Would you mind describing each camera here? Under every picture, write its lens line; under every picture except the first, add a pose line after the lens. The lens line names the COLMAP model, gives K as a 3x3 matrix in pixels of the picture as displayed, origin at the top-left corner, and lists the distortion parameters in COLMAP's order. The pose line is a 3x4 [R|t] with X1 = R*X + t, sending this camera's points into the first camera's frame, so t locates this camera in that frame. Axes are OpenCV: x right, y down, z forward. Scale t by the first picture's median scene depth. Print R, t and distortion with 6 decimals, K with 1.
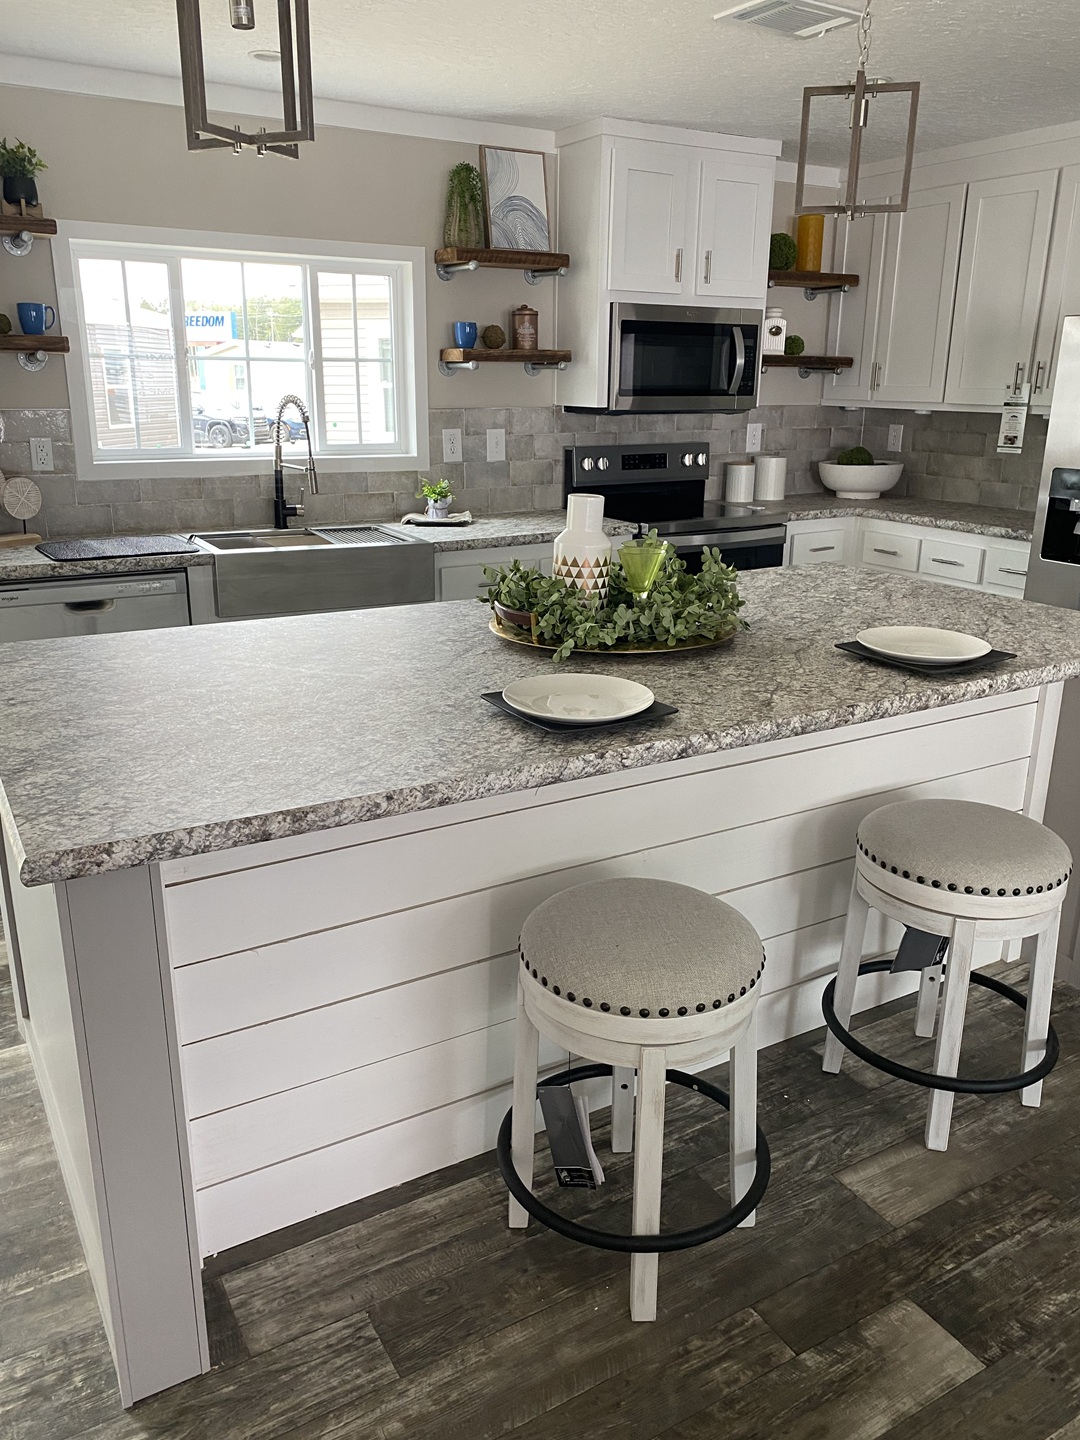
lens RADIAL K [[1122.9, 0, 540.0], [0, 1122.9, 720.0], [0, 0, 1]] dist [0.004248, -0.005158]
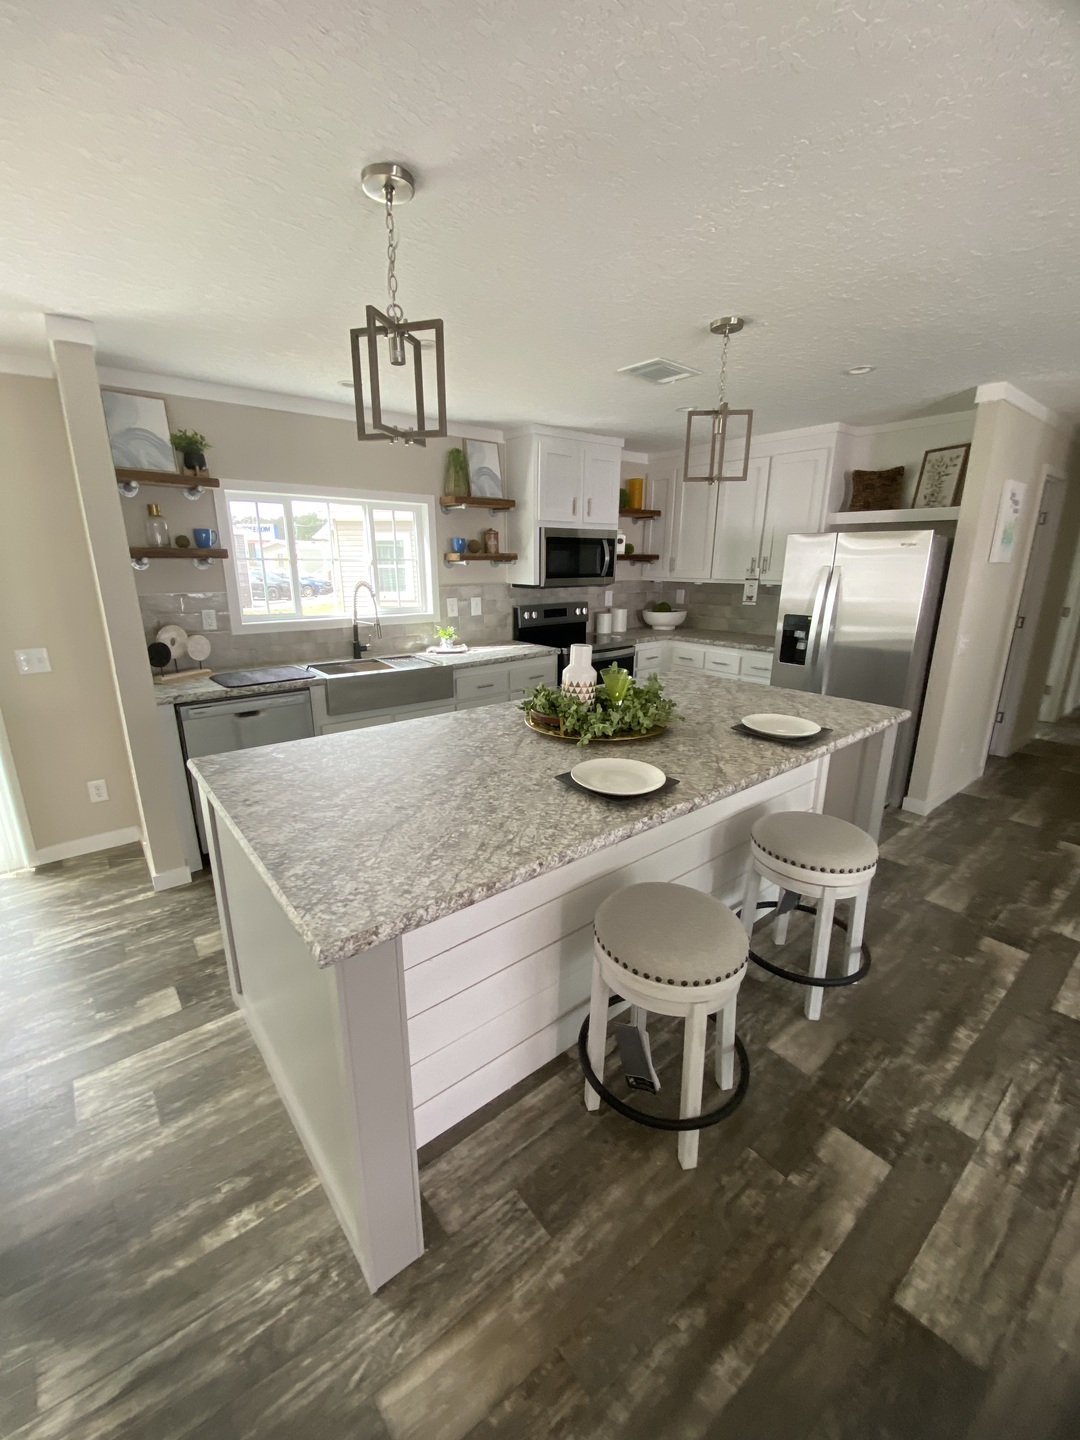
lens RADIAL K [[592.6, 0, 540.0], [0, 592.6, 720.0], [0, 0, 1]] dist [0.021658, -0.029918]
pose [[0.988698, -0.047291, 0.142264, -0.167057], [0.051783, 0.998265, -0.028039, -0.071122], [-0.140691, 0.035089, 0.989432, 0.138836]]
